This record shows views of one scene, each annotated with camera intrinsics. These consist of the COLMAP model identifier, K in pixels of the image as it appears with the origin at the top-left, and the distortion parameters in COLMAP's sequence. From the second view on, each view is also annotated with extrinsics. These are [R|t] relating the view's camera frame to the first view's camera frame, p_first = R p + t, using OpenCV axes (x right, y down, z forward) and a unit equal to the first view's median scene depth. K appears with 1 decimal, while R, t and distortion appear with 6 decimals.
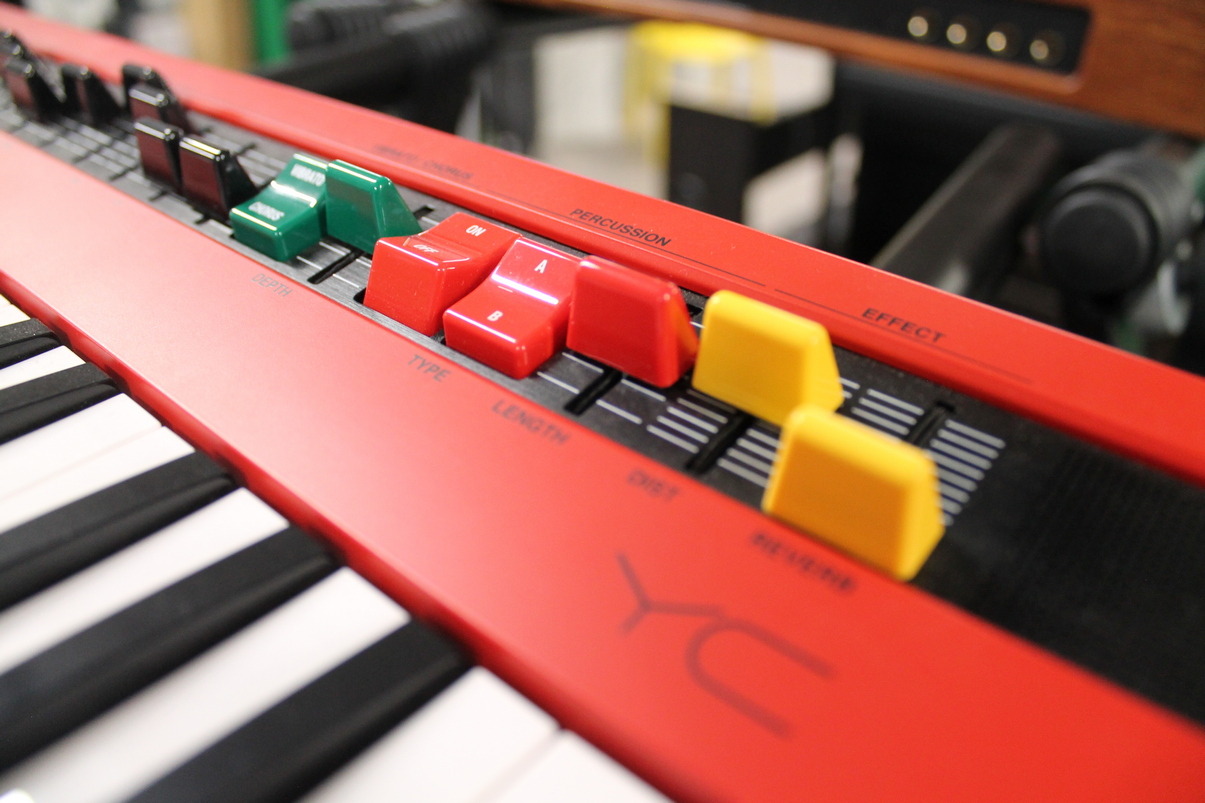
lens RADIAL K [[892.3, 0, 602.5], [0, 892.3, 401.5], [0, 0, 1]] dist [-0.091233, 0.004335]
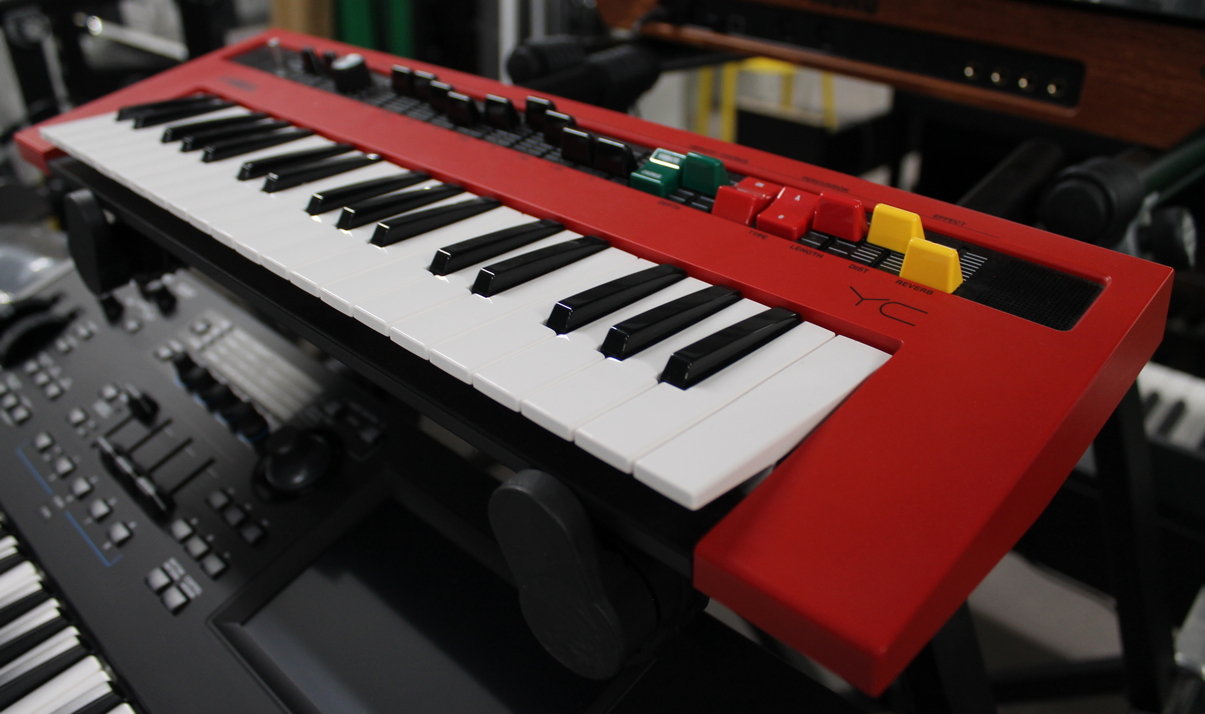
lens RADIAL K [[942.8, 0, 602.5], [0, 942.8, 357.0], [0, 0, 1]] dist [-0.115863, 0.001163]
pose [[0.998433, 0.019424, -0.052474, -0.491562], [-0.022823, 0.997626, -0.064974, 0.487472], [0.051087, 0.066069, 0.996506, -1.619293]]
